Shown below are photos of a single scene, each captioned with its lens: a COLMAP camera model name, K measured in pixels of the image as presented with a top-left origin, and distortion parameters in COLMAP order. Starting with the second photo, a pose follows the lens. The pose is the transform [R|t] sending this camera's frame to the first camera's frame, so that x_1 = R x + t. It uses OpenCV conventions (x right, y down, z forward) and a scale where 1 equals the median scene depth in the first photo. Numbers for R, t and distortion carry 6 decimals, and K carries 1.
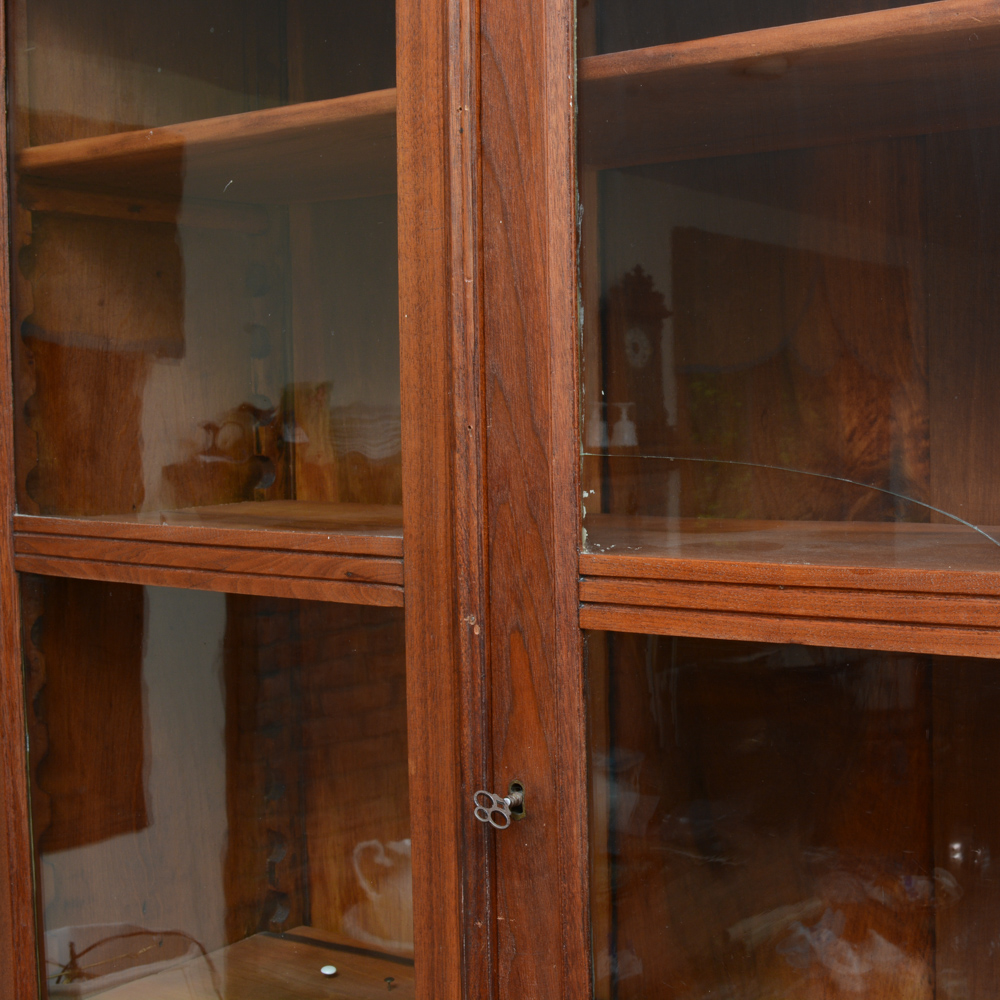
lens RADIAL K [[1609.2, 0, 684.5], [0, 1609.2, 487.4], [0, 0, 1]] dist [-0.073202, 0.000000]
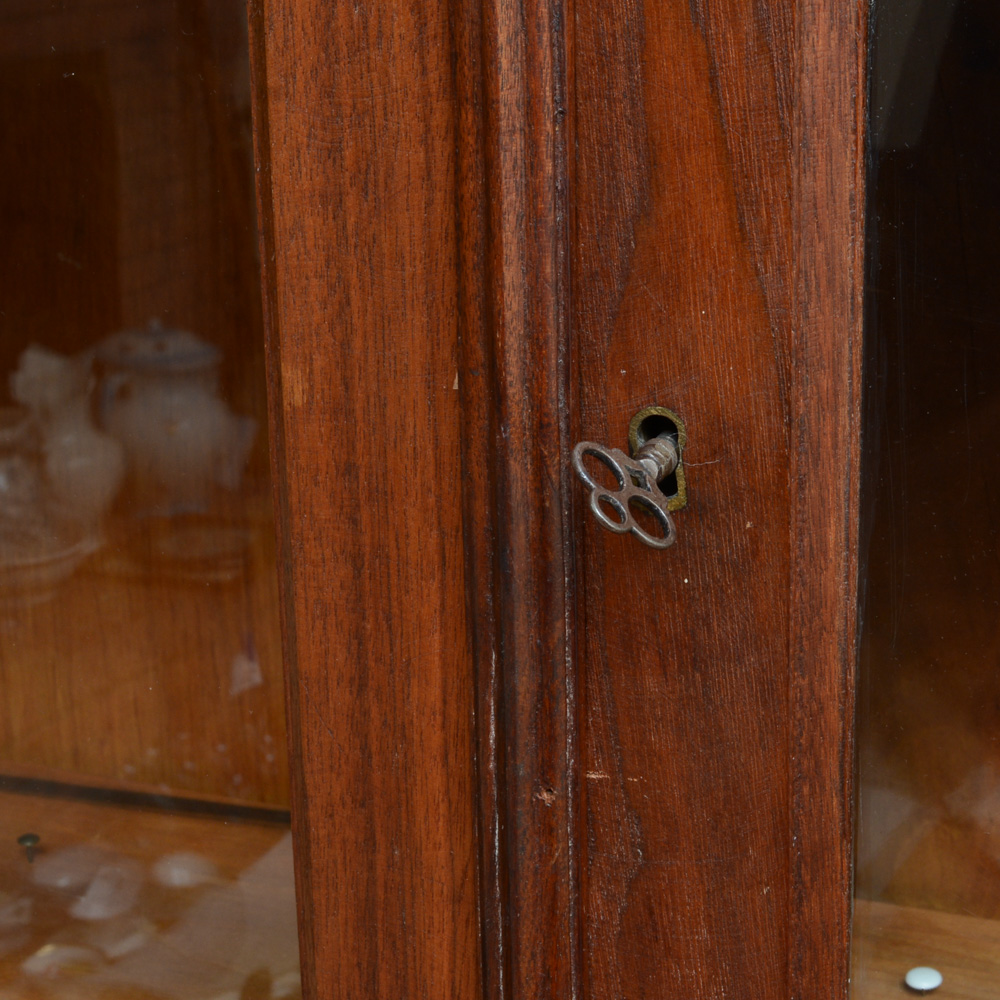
lens RADIAL K [[2320.6, 0, 571.7], [0, 2320.6, 529.4], [0, 0, 1]] dist [-0.096570, 0.000000]
pose [[0.976756, -0.067190, 0.203553, -0.222450], [0.013429, 0.966921, 0.254724, 0.075607], [-0.213934, -0.246070, 0.945348, 0.497204]]
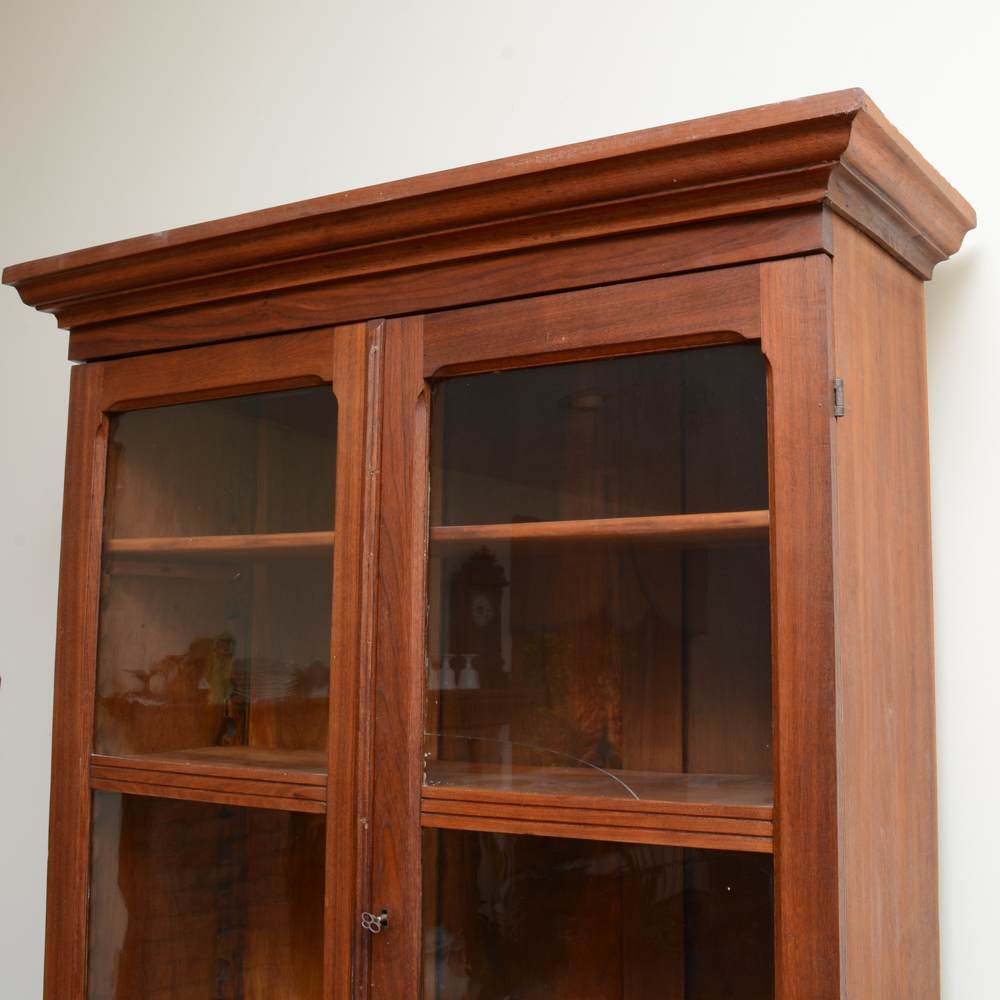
lens RADIAL K [[1371.7, 0, 616.8], [0, 1371.7, 460.2], [0, 0, 1]] dist [-0.082352, 0.000000]
pose [[0.997764, 0.024218, 0.062299, 0.053899], [-0.012321, 0.982719, -0.184694, -0.041805], [-0.065696, 0.183514, 0.980819, -0.654414]]
